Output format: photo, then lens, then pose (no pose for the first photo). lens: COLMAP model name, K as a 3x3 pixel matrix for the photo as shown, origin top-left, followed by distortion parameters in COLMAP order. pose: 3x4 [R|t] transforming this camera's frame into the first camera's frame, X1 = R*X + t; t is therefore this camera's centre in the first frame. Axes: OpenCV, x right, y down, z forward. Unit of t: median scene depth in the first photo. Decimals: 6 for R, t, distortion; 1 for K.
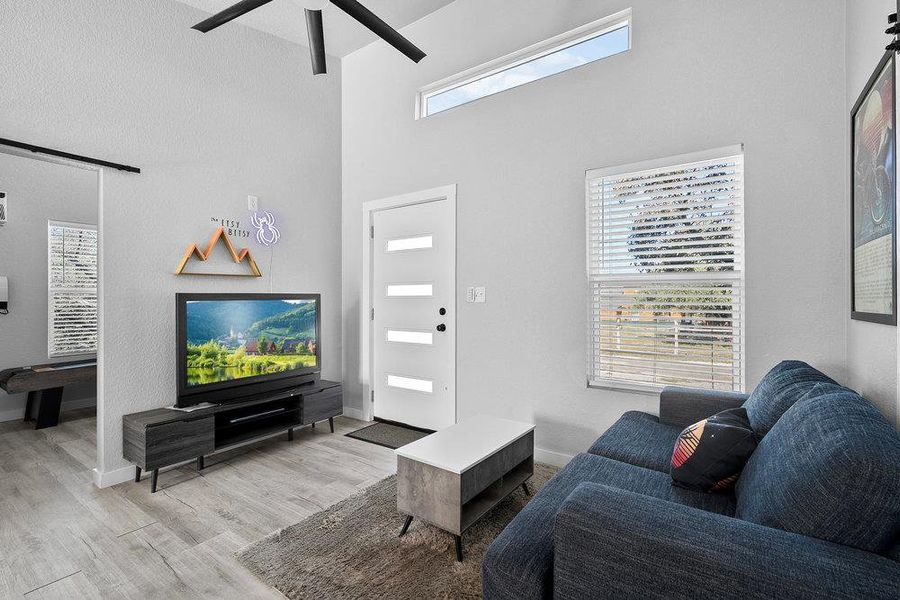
lens RADIAL K [[410.0, 0, 447.7], [0, 410.0, 297.8], [0, 0, 1]] dist [-0.002151, 0.000286]
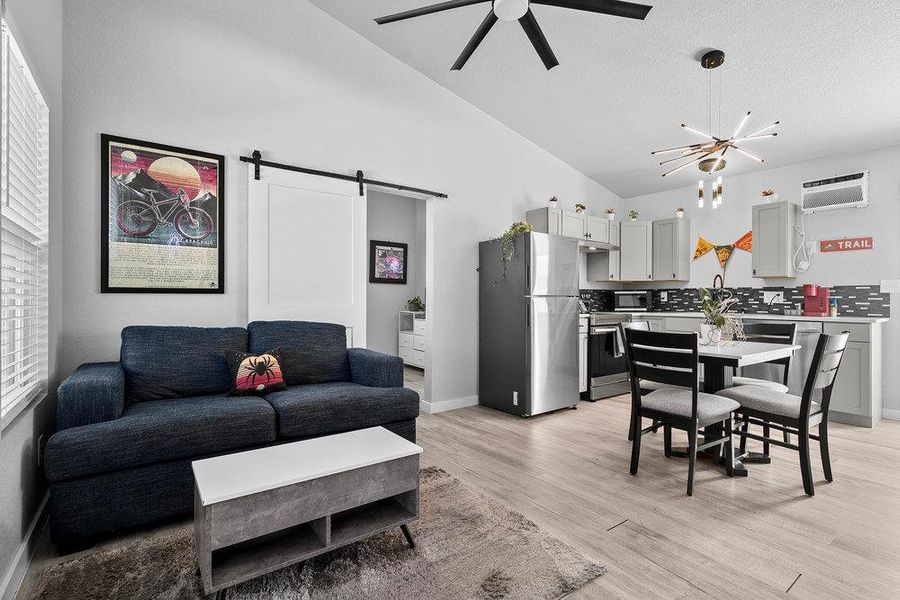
lens RADIAL K [[415.8, 0, 447.7], [0, 415.8, 298.0], [0, 0, 1]] dist [-0.001681, 0.000539]
pose [[-0.950101, -0.004832, 0.311904, -0.264875], [-0.006644, 0.999967, -0.004748, 0.037503], [-0.311870, -0.006583, -0.950102, 1.068848]]
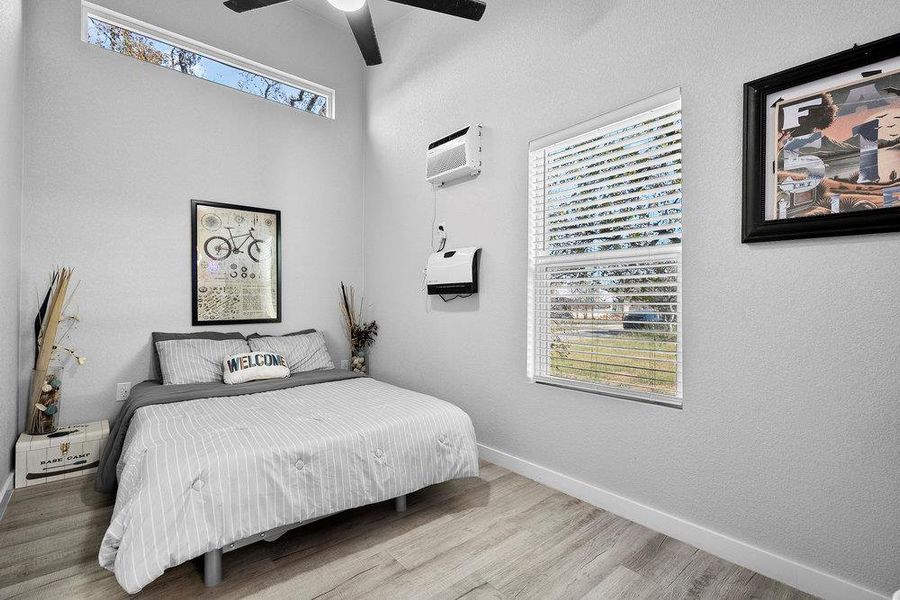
lens RADIAL K [[415.8, 0, 447.7], [0, 415.8, 298.0], [0, 0, 1]] dist [-0.001681, 0.000539]
pose [[0.246850, 0.012673, 0.968971, 0.072457], [-0.008033, 0.999907, -0.011031, 0.036246], [-0.969020, -0.005061, 0.246929, -0.358024]]
